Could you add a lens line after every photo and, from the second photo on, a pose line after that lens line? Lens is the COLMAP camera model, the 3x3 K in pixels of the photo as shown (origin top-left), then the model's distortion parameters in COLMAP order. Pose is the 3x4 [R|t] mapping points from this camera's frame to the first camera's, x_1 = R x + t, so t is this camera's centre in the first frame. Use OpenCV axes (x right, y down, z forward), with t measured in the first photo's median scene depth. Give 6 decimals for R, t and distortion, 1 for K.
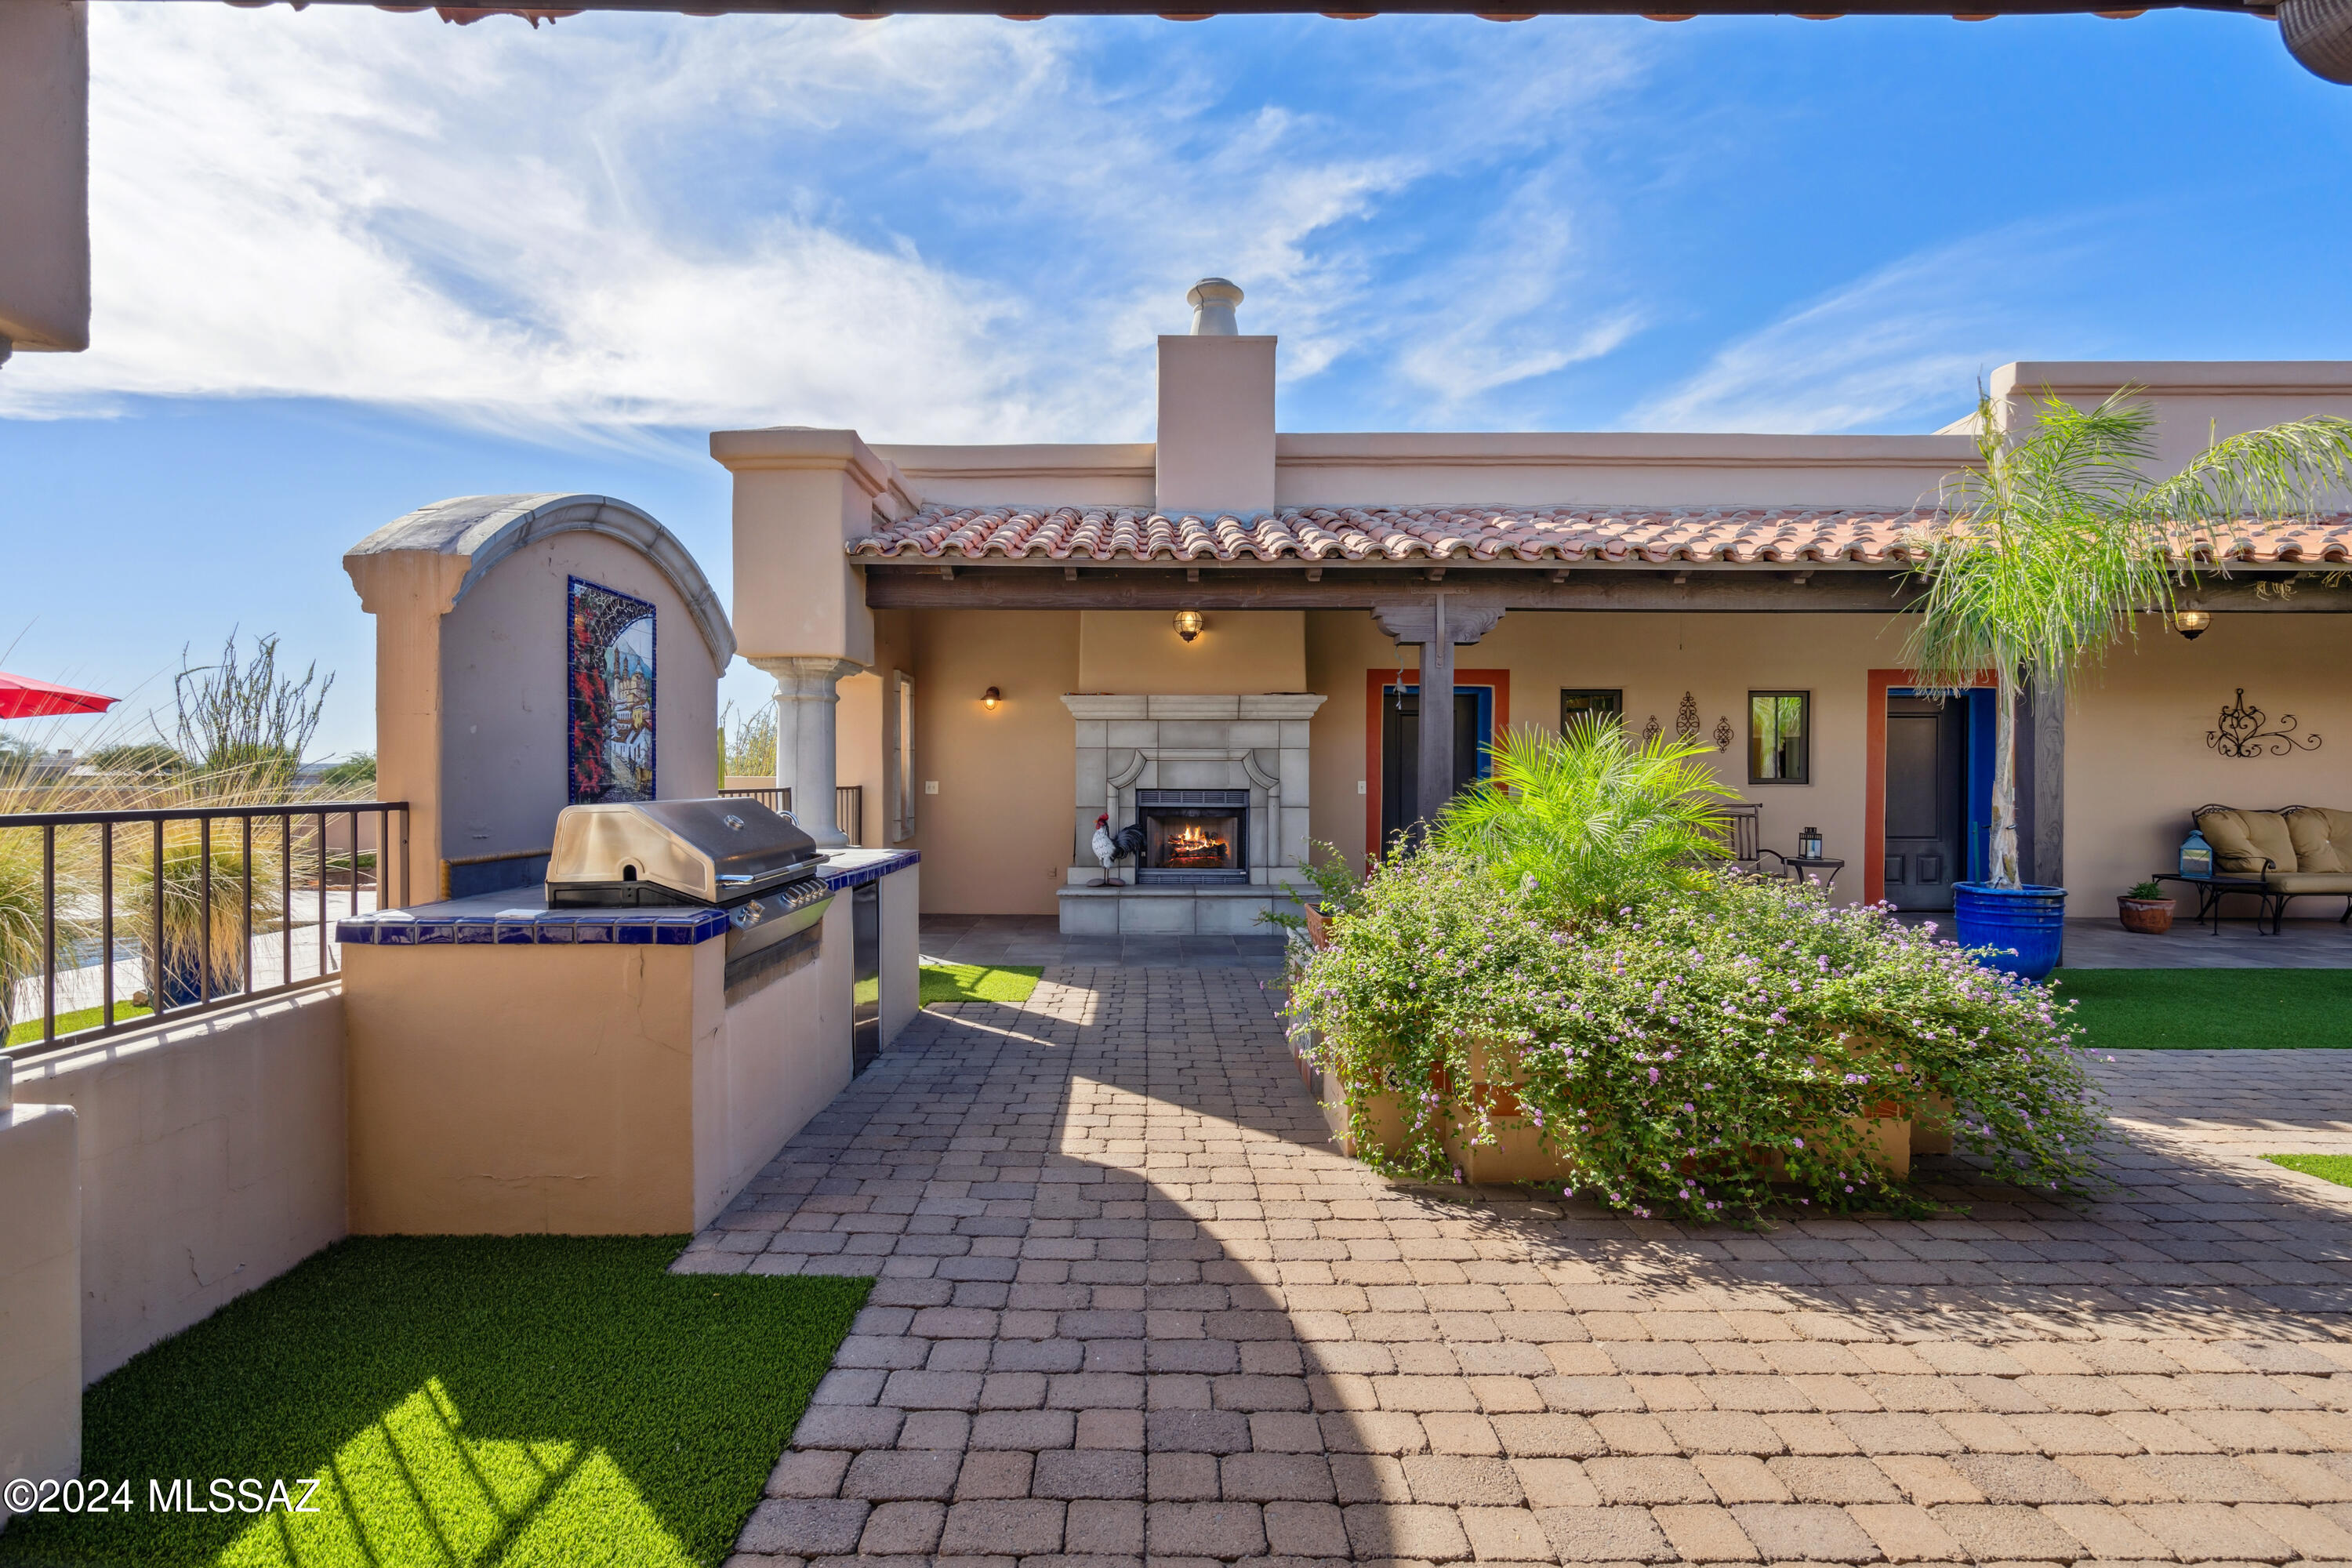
lens RADIAL K [[1082.3, 0, 1096.9], [0, 1082.3, 784.2], [0, 0, 1]] dist [-0.001916, 0.001389]
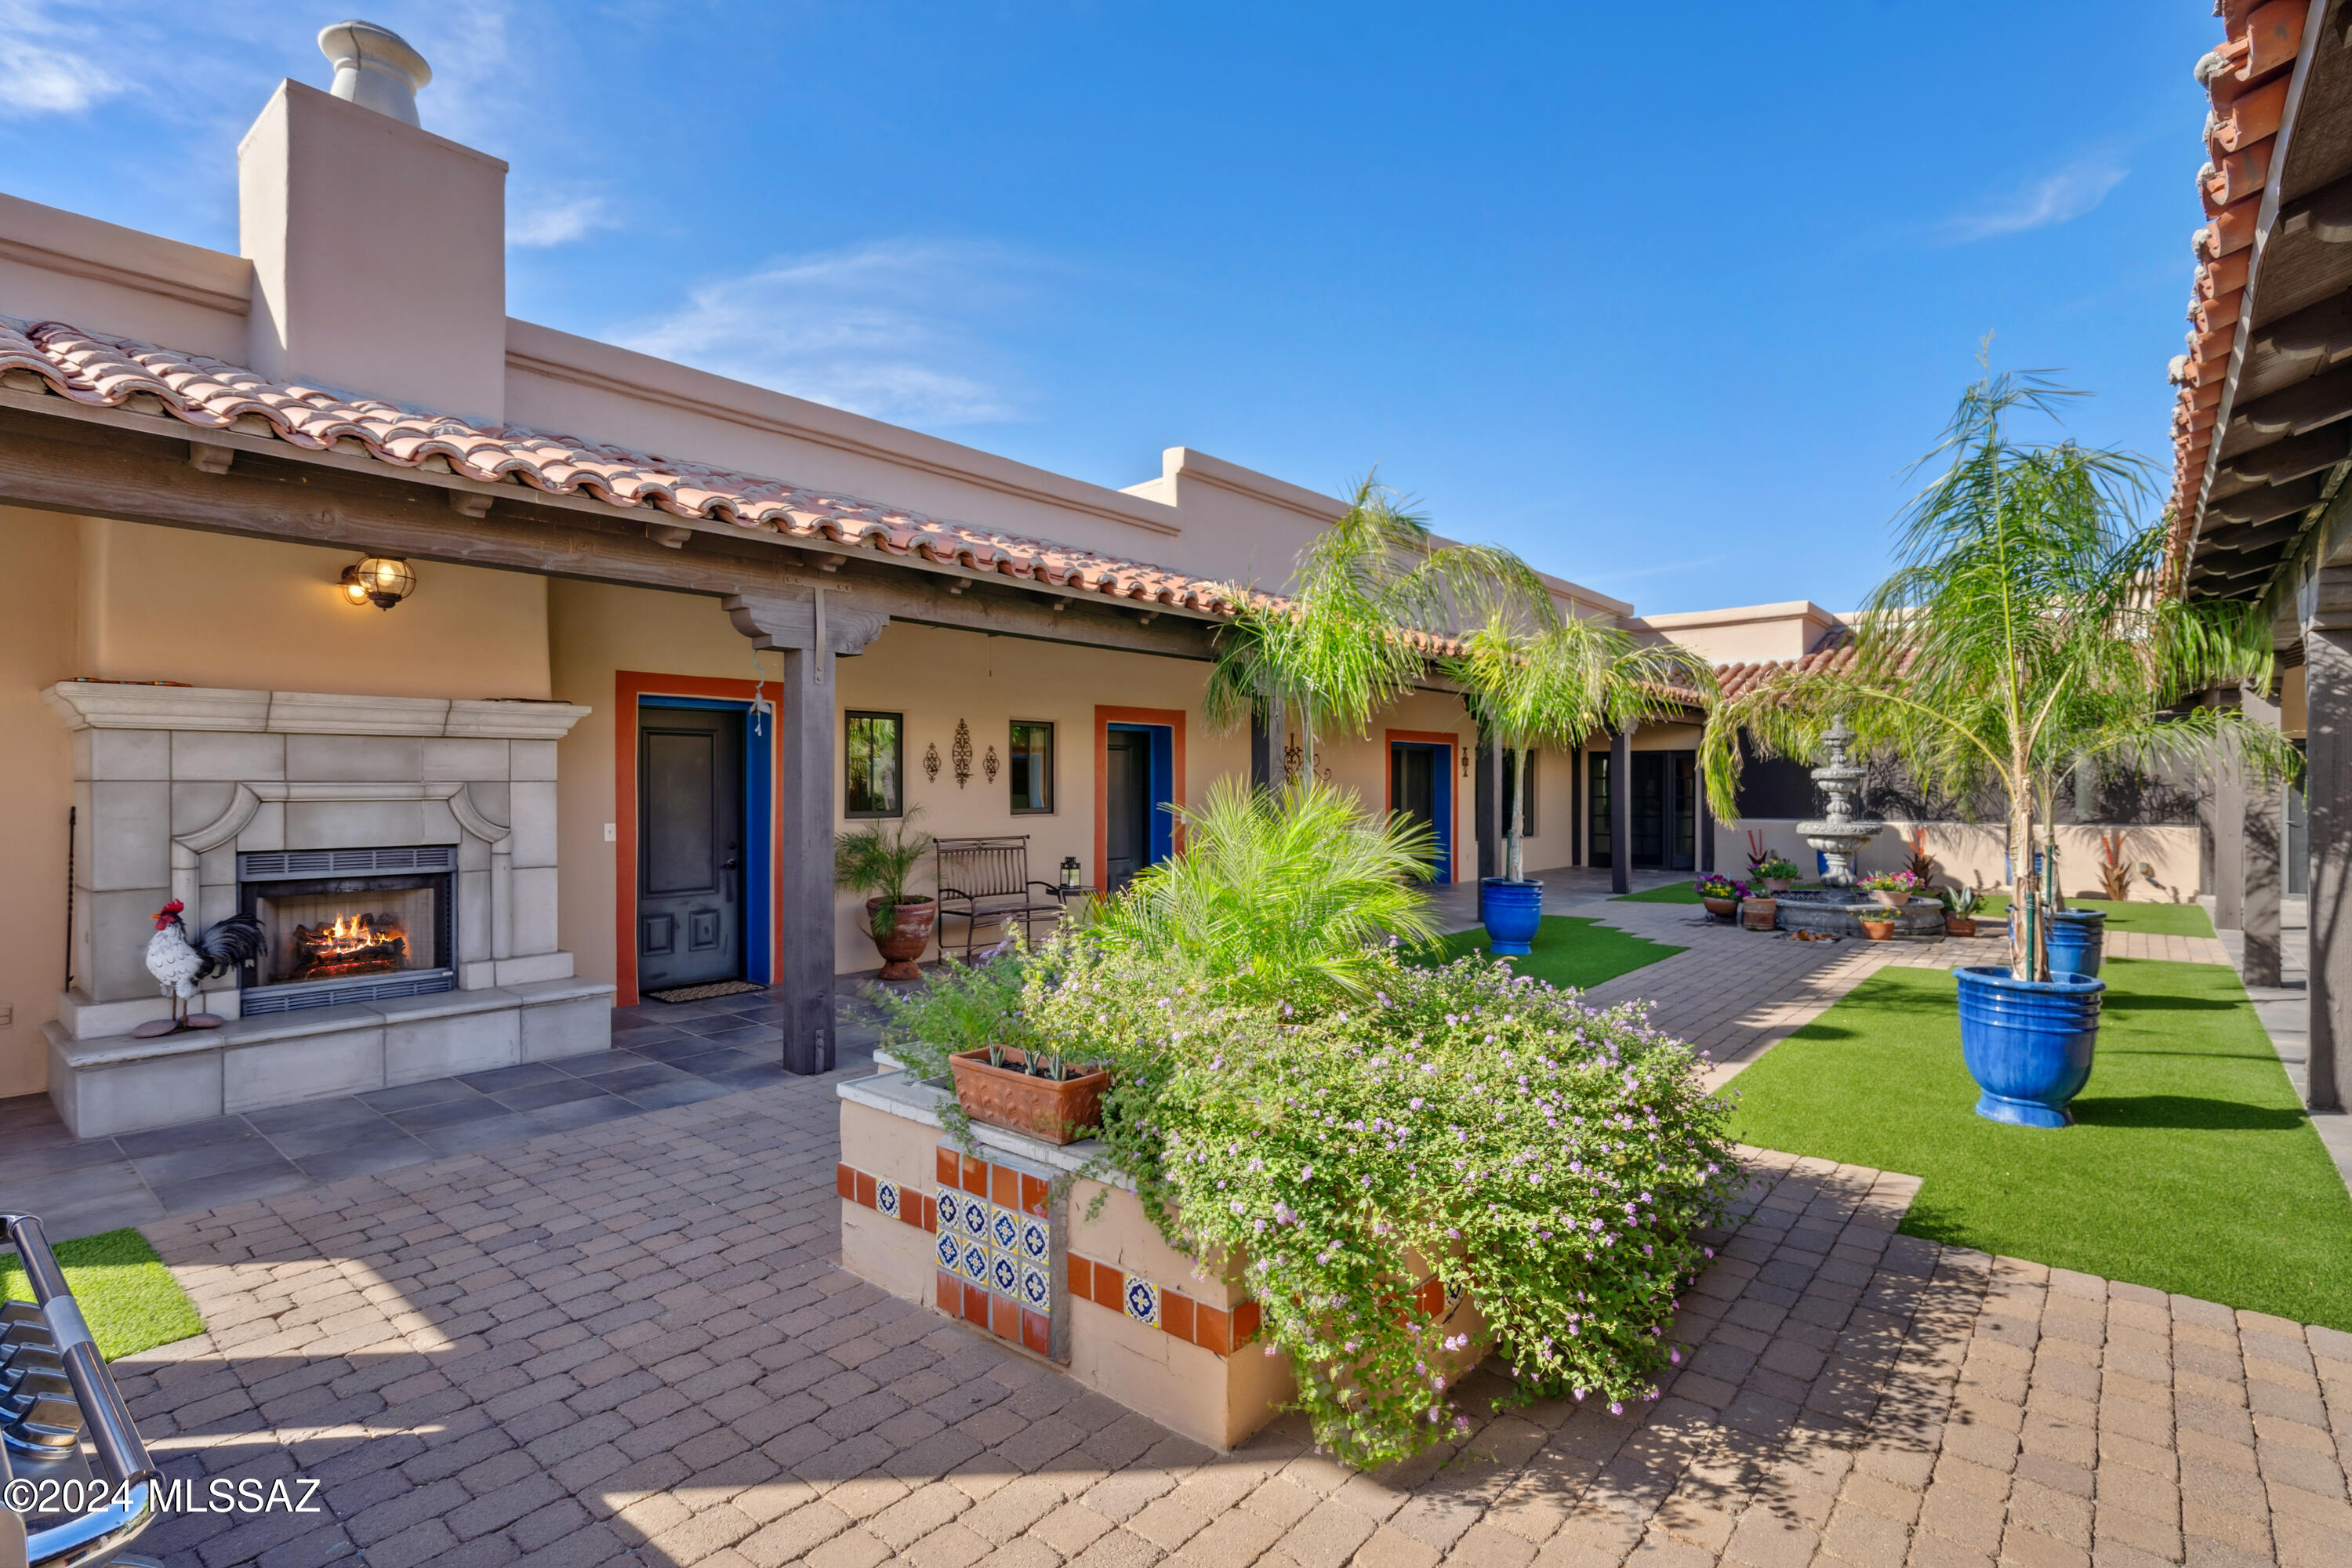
lens RADIAL K [[1163.6, 0, 1181.4], [0, 1163.6, 776.8], [0, 0, 1]] dist [0.004367, 0.000363]
pose [[0.627766, -0.000223, 0.778402, -0.133213], [0.011255, 0.999898, -0.008791, -0.024793], [-0.778320, 0.014279, 0.627705, 0.222491]]
